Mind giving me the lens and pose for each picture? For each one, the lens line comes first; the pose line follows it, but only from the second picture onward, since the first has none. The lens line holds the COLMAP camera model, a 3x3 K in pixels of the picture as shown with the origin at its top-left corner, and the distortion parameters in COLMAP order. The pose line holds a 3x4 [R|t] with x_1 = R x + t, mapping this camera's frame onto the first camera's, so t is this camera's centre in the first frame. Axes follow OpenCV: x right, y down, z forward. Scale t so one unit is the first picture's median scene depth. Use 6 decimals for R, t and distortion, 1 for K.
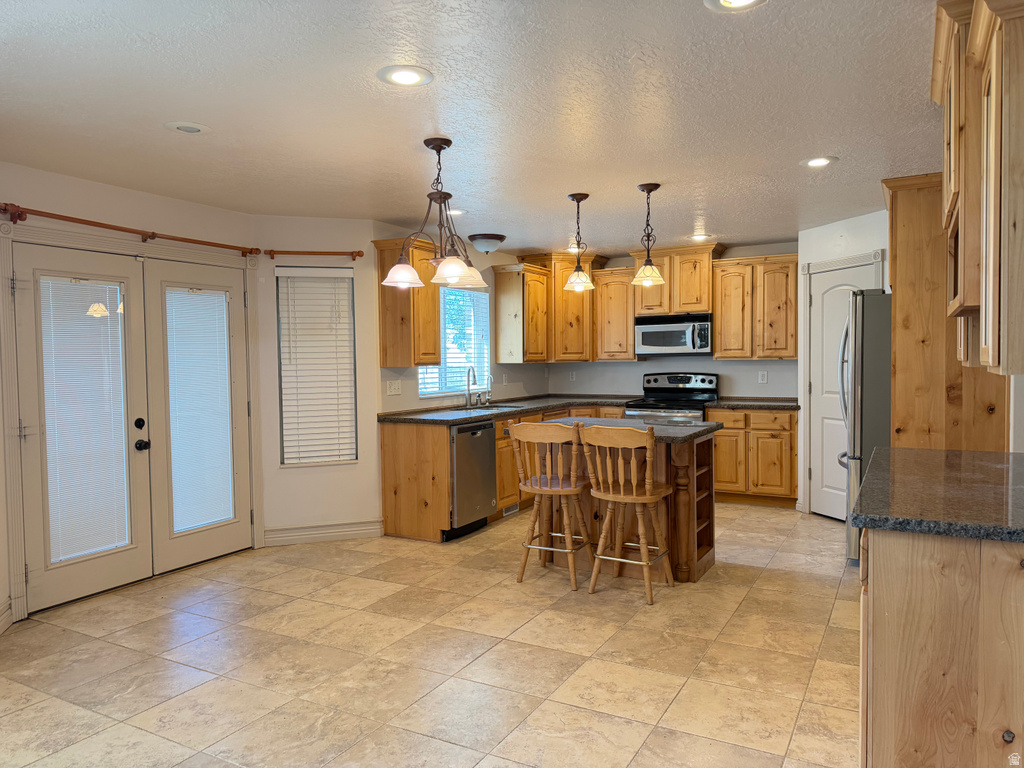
lens RADIAL K [[721.4, 0, 513.0], [0, 721.4, 383.0], [0, 0, 1]] dist [0.072200, -0.085284]
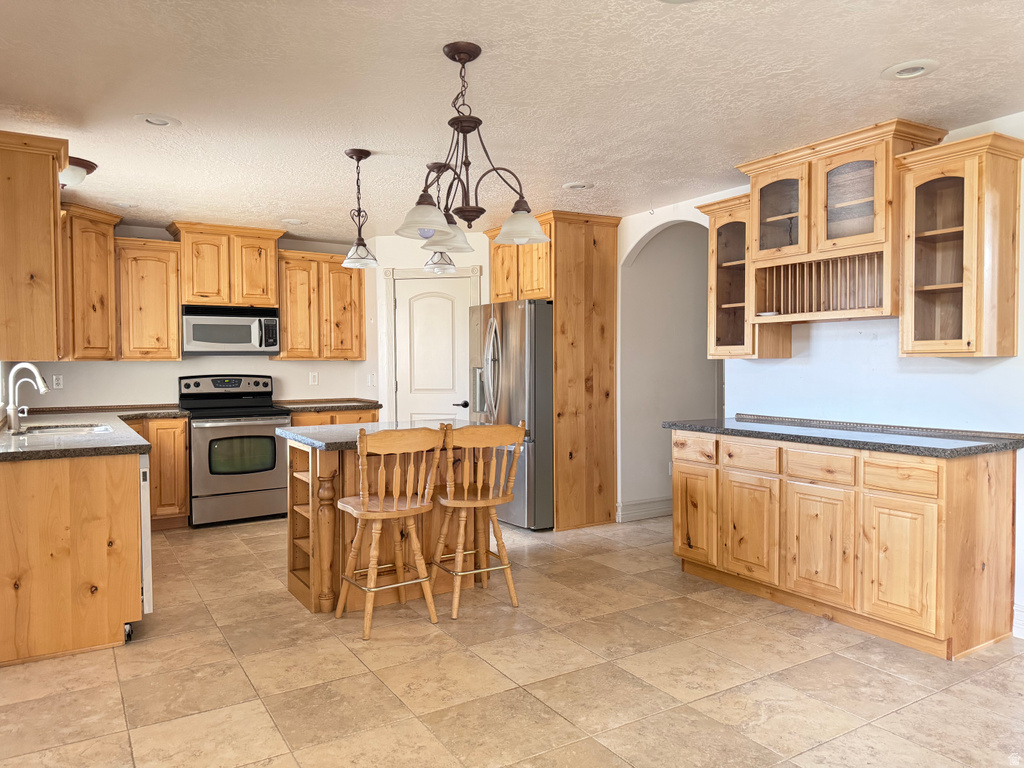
lens RADIAL K [[721.4, 0, 513.0], [0, 721.4, 383.8], [0, 0, 1]] dist [0.072200, -0.085284]
pose [[0.484292, -0.015747, 0.874765, -0.548757], [0.029070, 0.999576, 0.001900, 0.006984], [-0.874423, 0.024509, 0.484545, 0.452629]]
